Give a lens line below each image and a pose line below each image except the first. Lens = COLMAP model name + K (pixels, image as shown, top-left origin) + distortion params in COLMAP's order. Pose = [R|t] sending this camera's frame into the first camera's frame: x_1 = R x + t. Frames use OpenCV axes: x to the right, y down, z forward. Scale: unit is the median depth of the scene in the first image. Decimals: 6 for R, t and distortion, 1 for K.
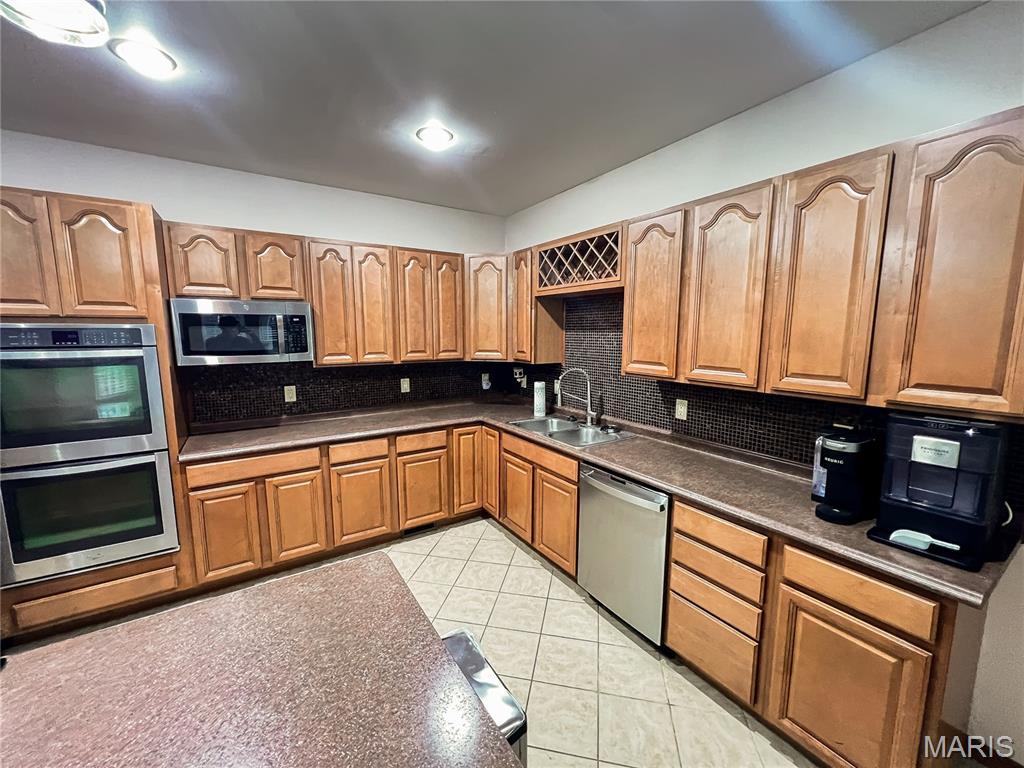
lens RADIAL K [[409.7, 0, 510.1], [0, 409.7, 386.4], [0, 0, 1]] dist [0.001762, -0.000273]
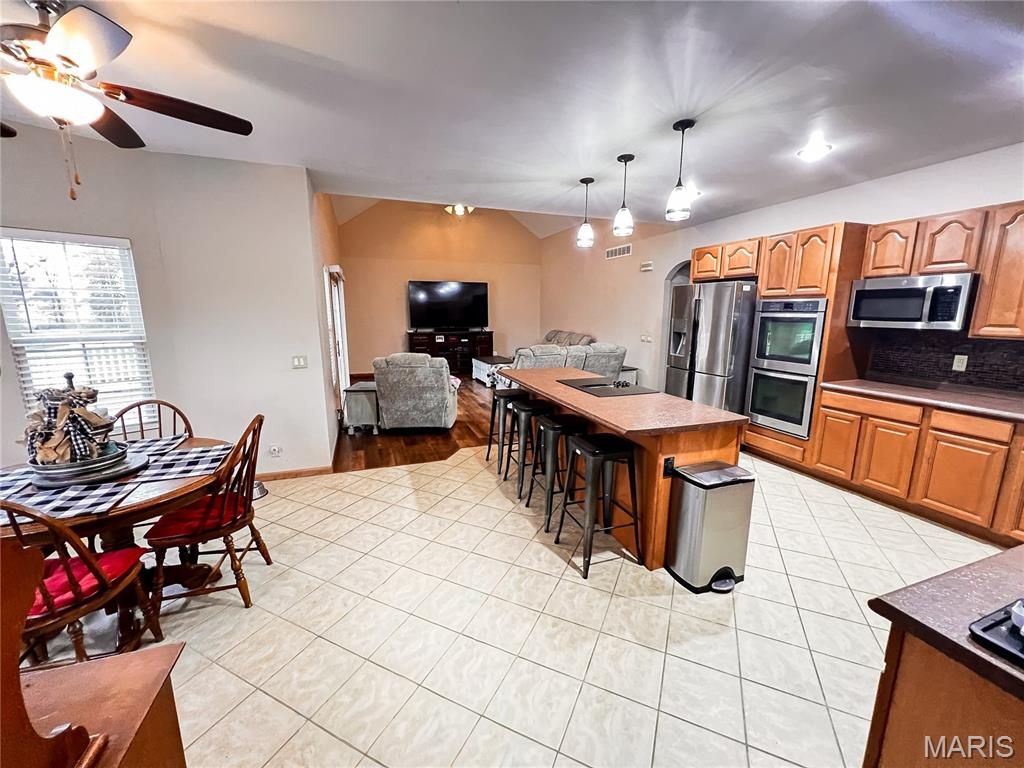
lens RADIAL K [[409.7, 0, 511.4], [0, 409.7, 386.2], [0, 0, 1]] dist [0.001762, -0.000273]
pose [[-0.222995, 0.181393, -0.957794, 0.877670], [-0.130275, 0.968176, 0.213690, 0.001085], [0.966075, 0.172429, -0.192267, 0.139960]]
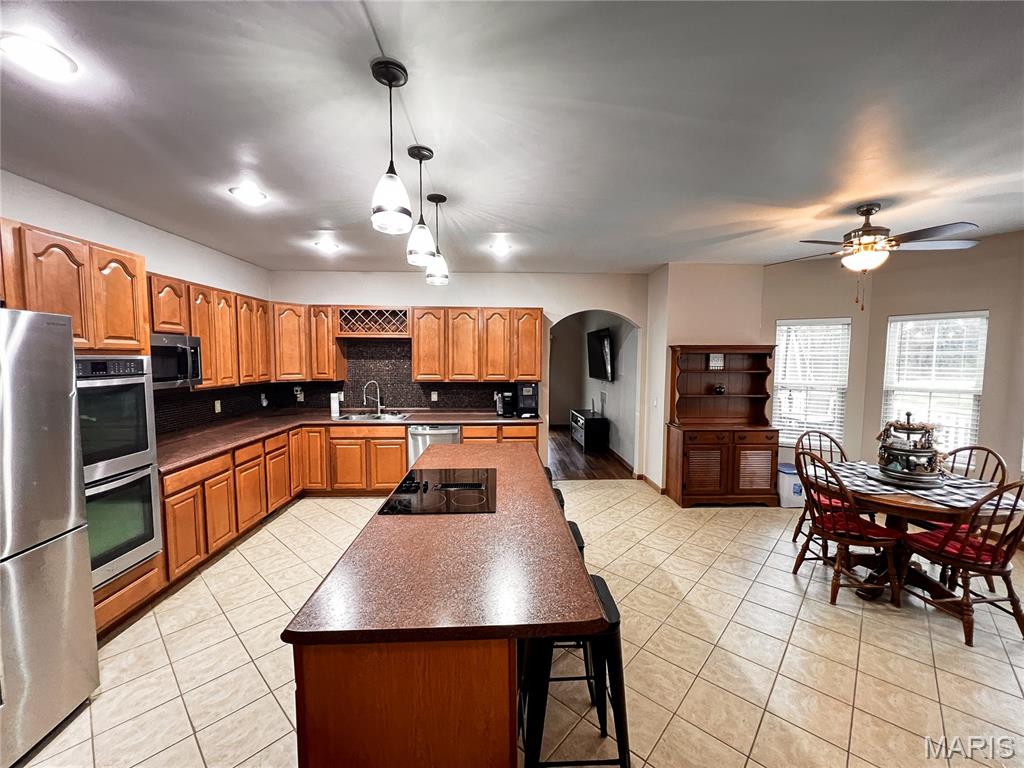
lens RADIAL K [[409.7, 0, 514.2], [0, 409.7, 384.4], [0, 0, 1]] dist [0.001762, -0.000273]
pose [[0.505853, -0.055887, 0.860807, -1.157144], [0.111483, 0.993766, -0.000993, 0.042462], [-0.855385, 0.096468, 0.508930, -0.422409]]
